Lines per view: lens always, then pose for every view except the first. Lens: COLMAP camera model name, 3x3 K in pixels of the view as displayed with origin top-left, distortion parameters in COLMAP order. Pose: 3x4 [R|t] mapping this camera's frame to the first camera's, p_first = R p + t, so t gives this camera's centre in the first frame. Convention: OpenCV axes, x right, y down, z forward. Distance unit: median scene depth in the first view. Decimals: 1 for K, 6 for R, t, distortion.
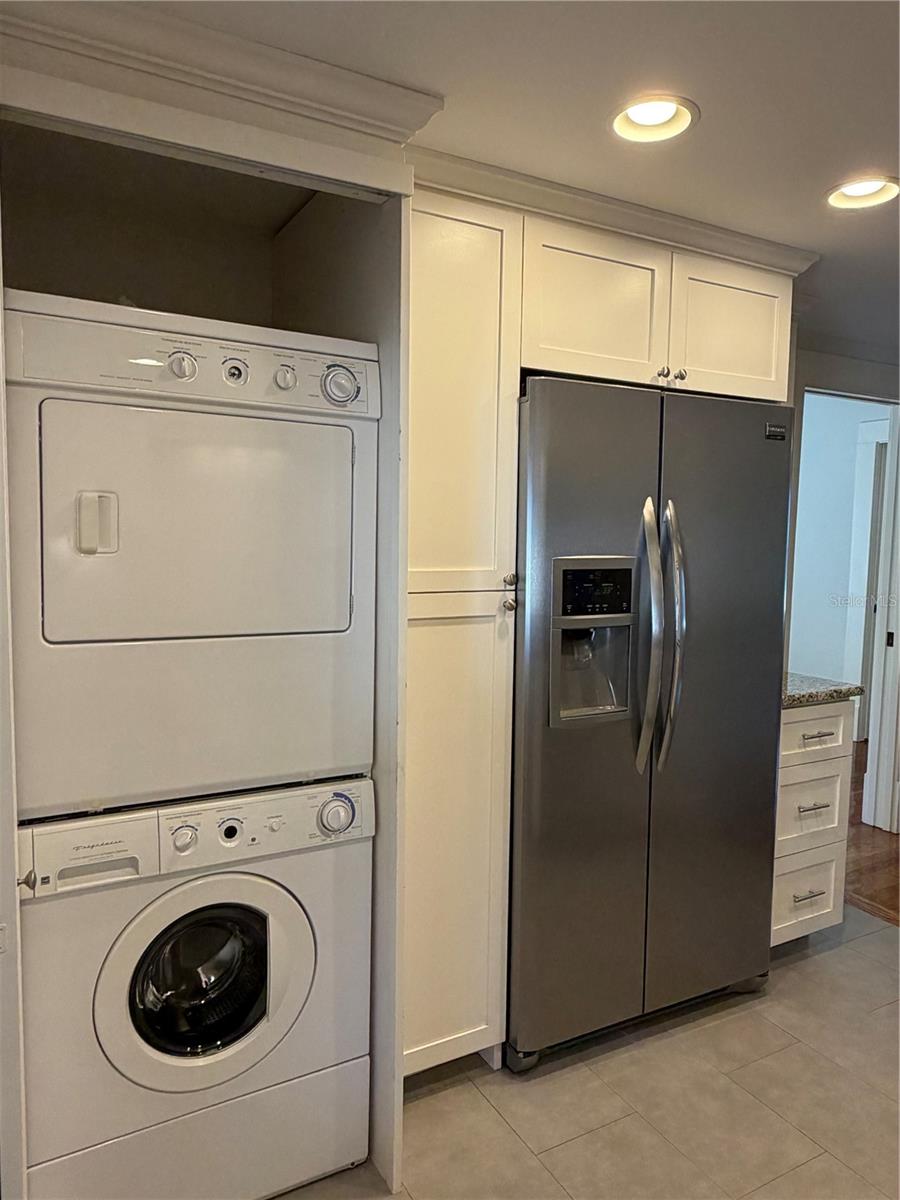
lens RADIAL K [[818.4, 0, 460.2], [0, 818.4, 594.9], [0, 0, 1]] dist [0.001469, -0.000816]
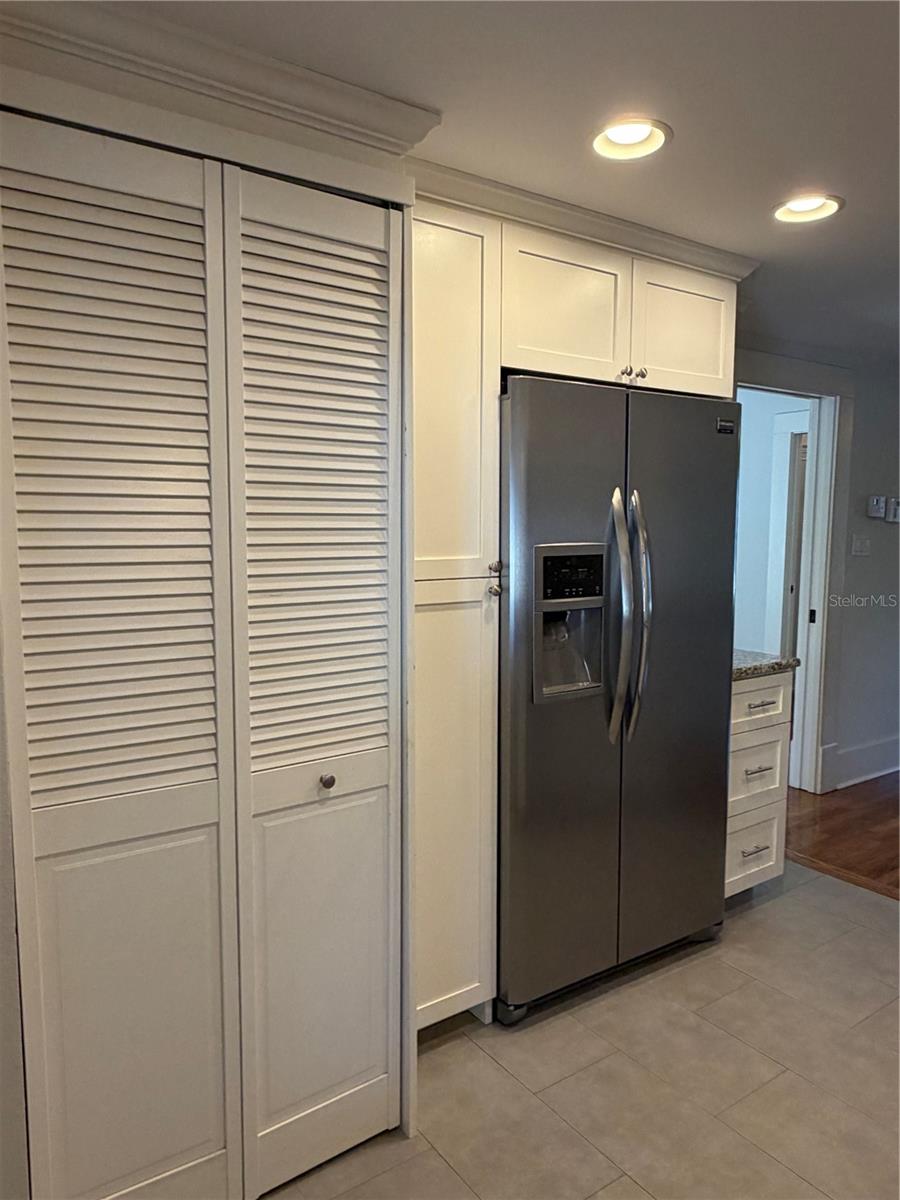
lens RADIAL K [[818.4, 0, 456.2], [0, 818.4, 603.4], [0, 0, 1]] dist [0.001469, -0.000816]
pose [[0.994703, -0.024923, 0.099726, -0.089838], [0.022775, 0.999485, 0.022628, 0.003367], [-0.100238, -0.020237, 0.994758, -0.052464]]
